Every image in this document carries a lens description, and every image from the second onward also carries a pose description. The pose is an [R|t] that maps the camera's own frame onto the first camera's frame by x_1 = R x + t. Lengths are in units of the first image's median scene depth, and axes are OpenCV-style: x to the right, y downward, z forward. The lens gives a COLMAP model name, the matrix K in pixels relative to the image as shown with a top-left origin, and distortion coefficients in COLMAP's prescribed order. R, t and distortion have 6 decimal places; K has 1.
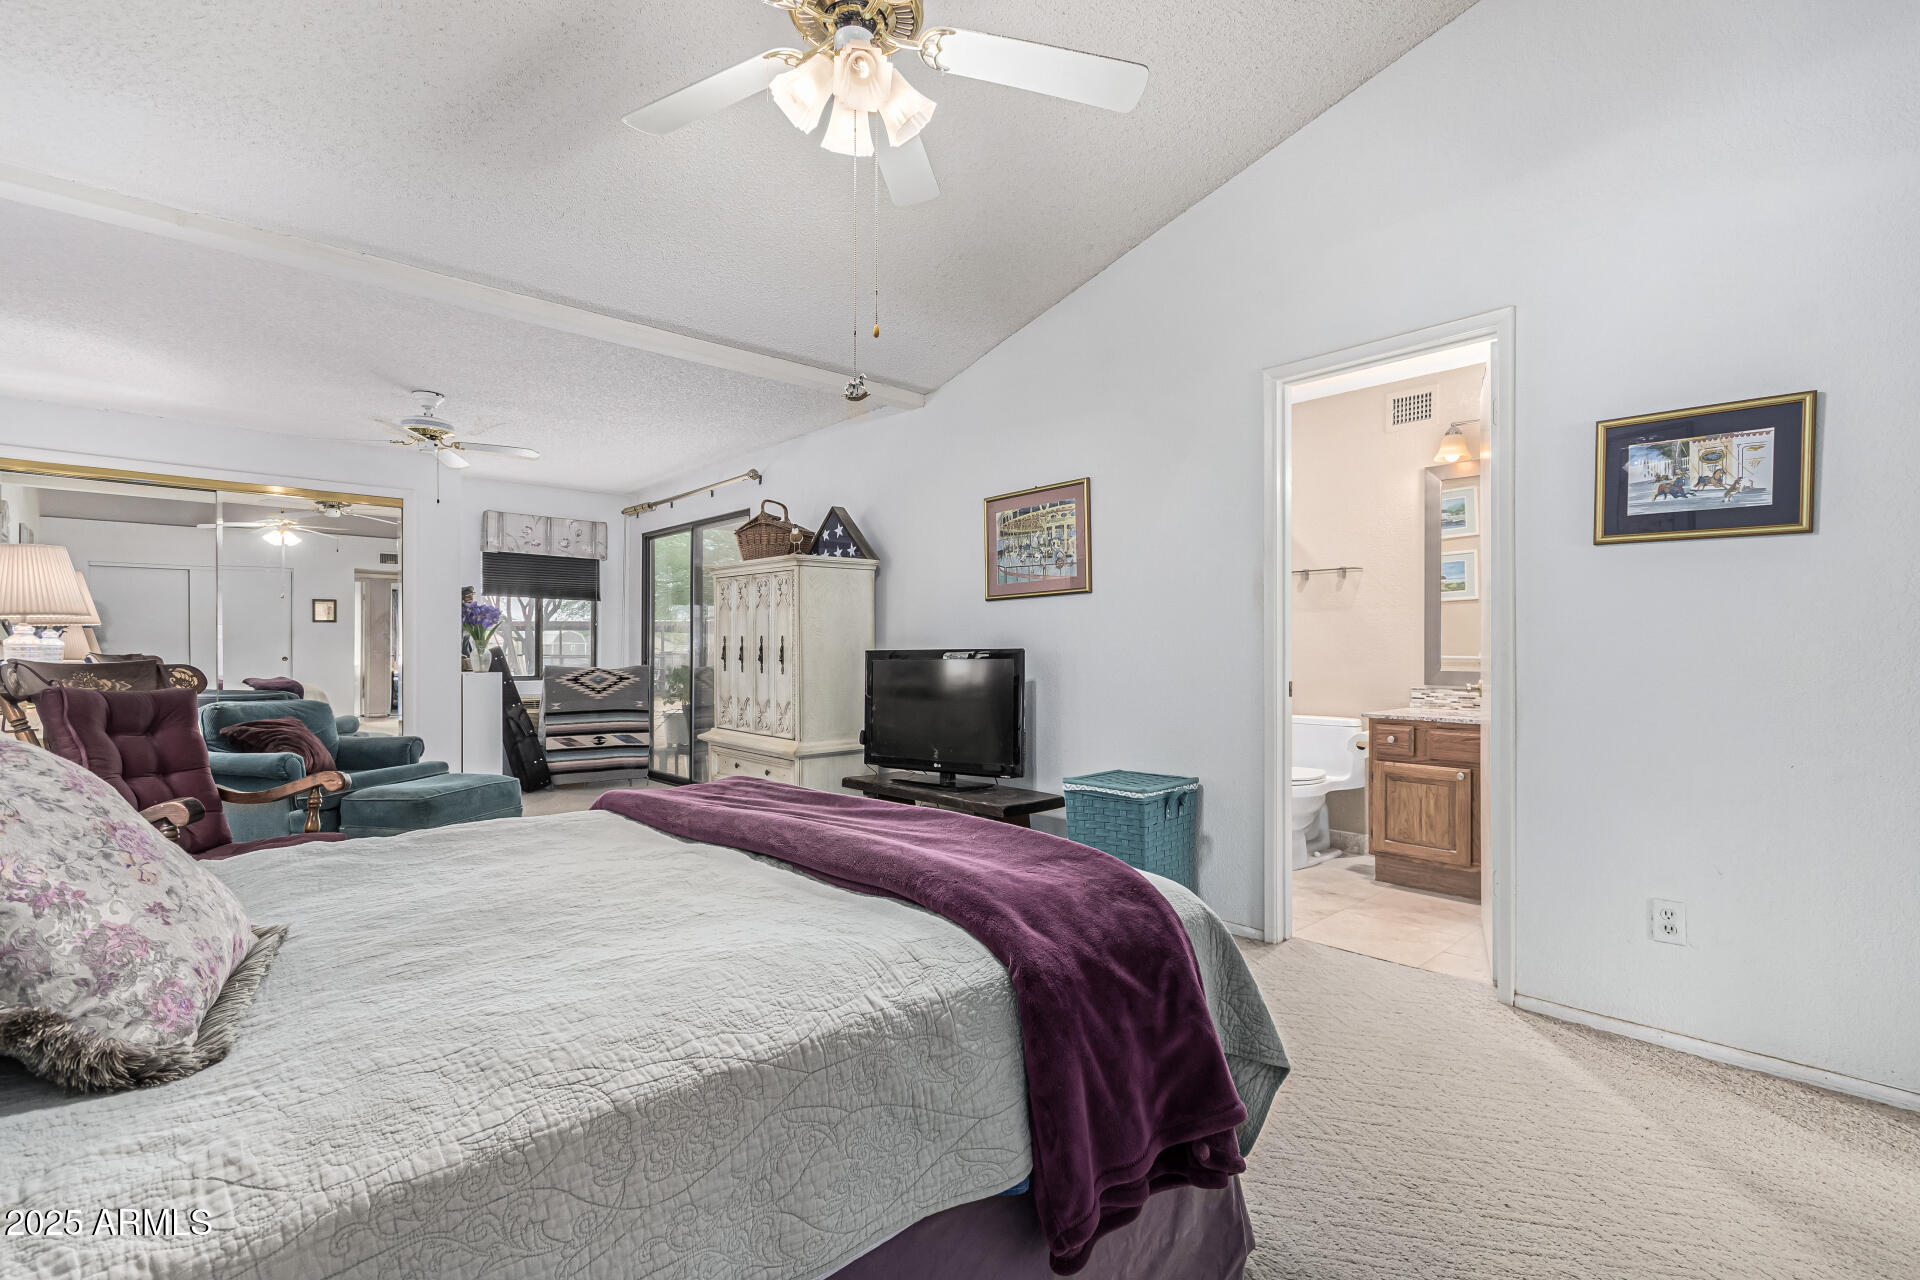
lens RADIAL K [[920.2, 0, 956.6], [0, 920.2, 632.4], [0, 0, 1]] dist [0.008812, -0.000989]
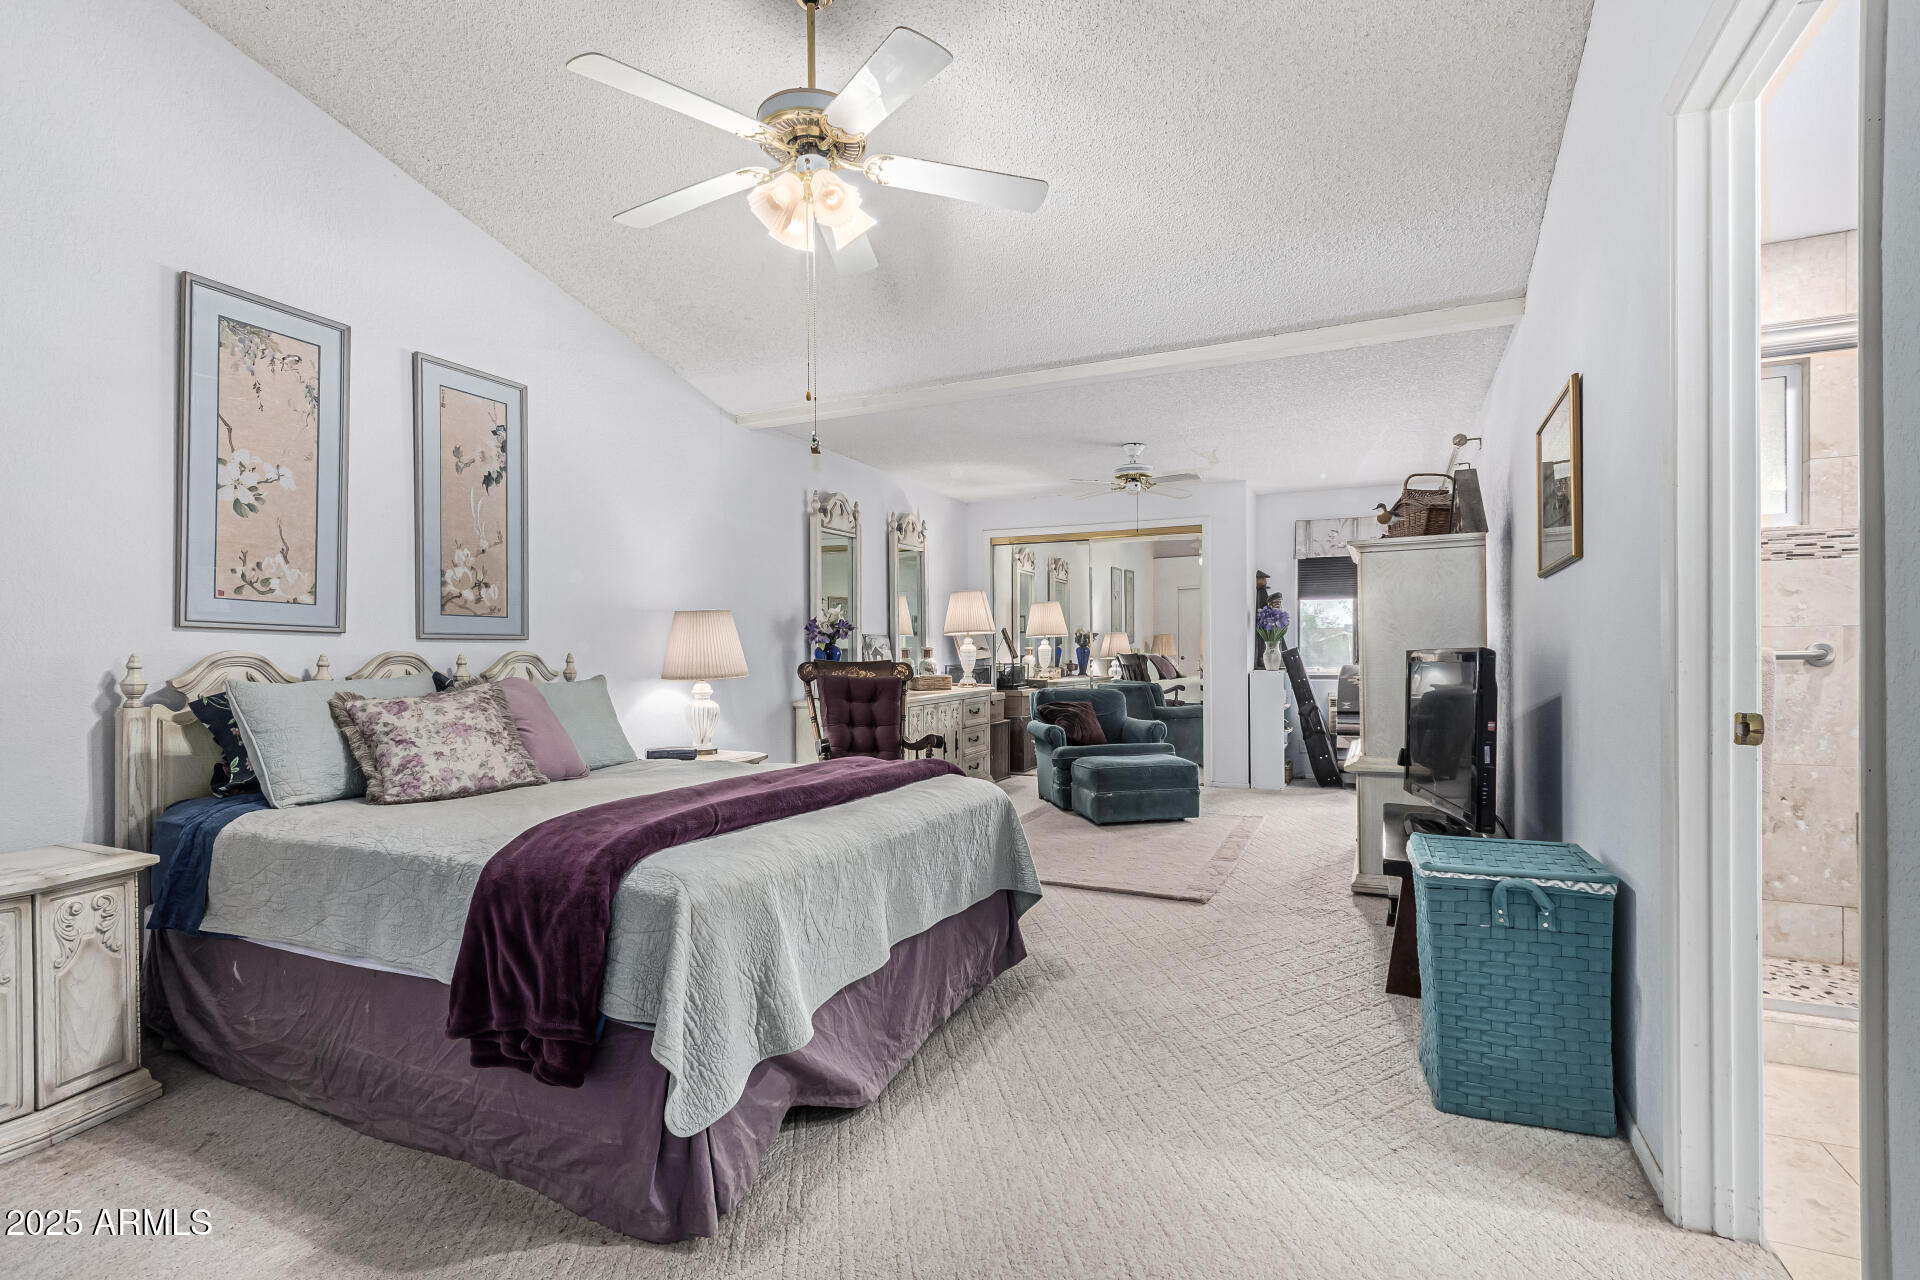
lens RADIAL K [[920.2, 0, 950.7], [0, 920.2, 642.0], [0, 0, 1]] dist [0.008812, -0.000989]
pose [[0.397177, -0.006942, -0.917716, 0.504054], [0.023217, 0.999727, 0.002486, -0.002469], [0.917448, -0.022294, 0.397230, 0.295804]]
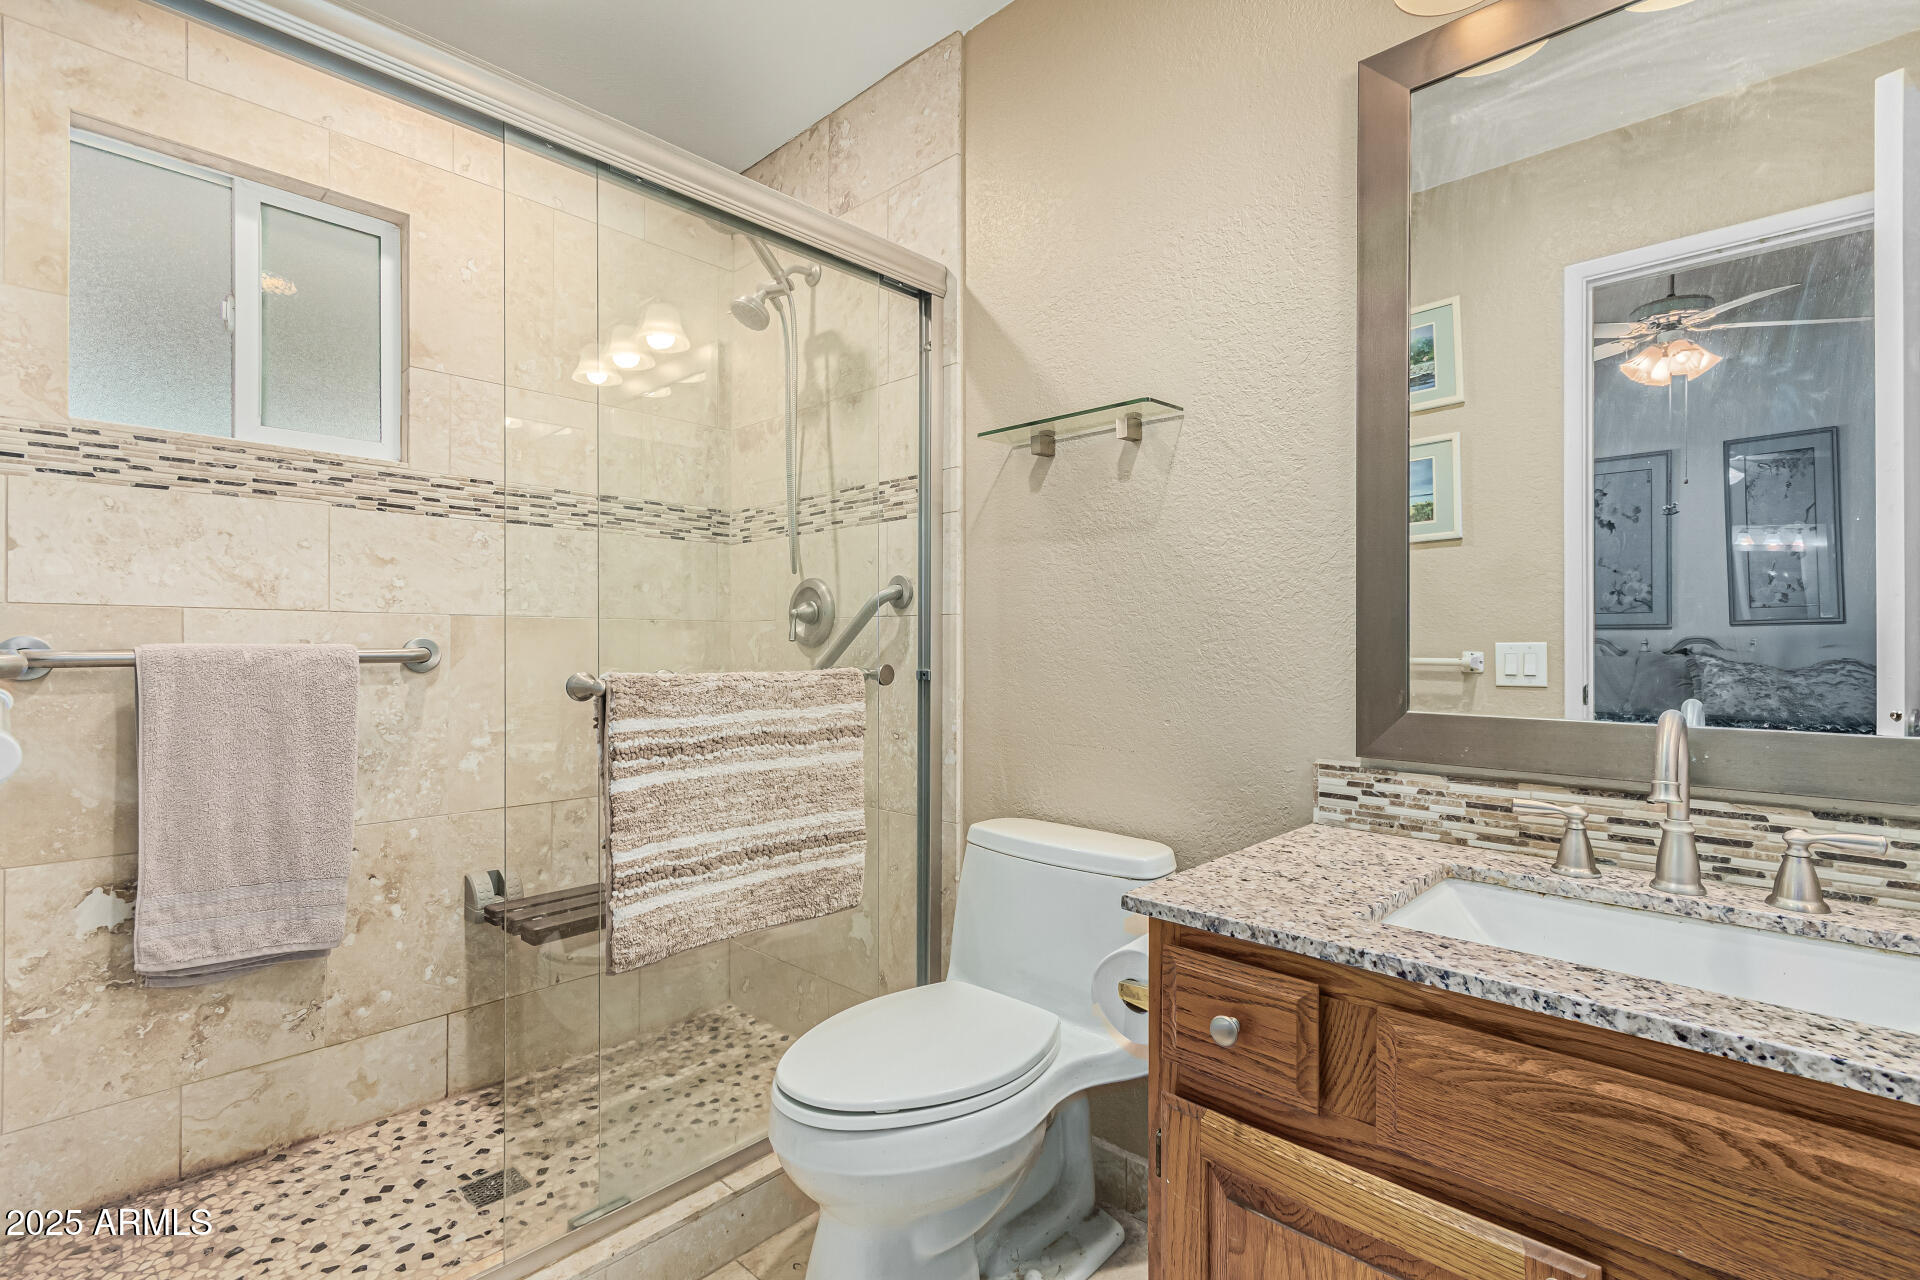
lens RADIAL K [[920.2, 0, 974.6], [0, 920.2, 654.1], [0, 0, 1]] dist [0.008812, -0.000989]
pose [[0.996095, -0.004459, 0.088175, 0.353560], [0.002627, 0.999778, 0.020889, 0.015531], [-0.088249, -0.020576, 0.995886, 0.706971]]
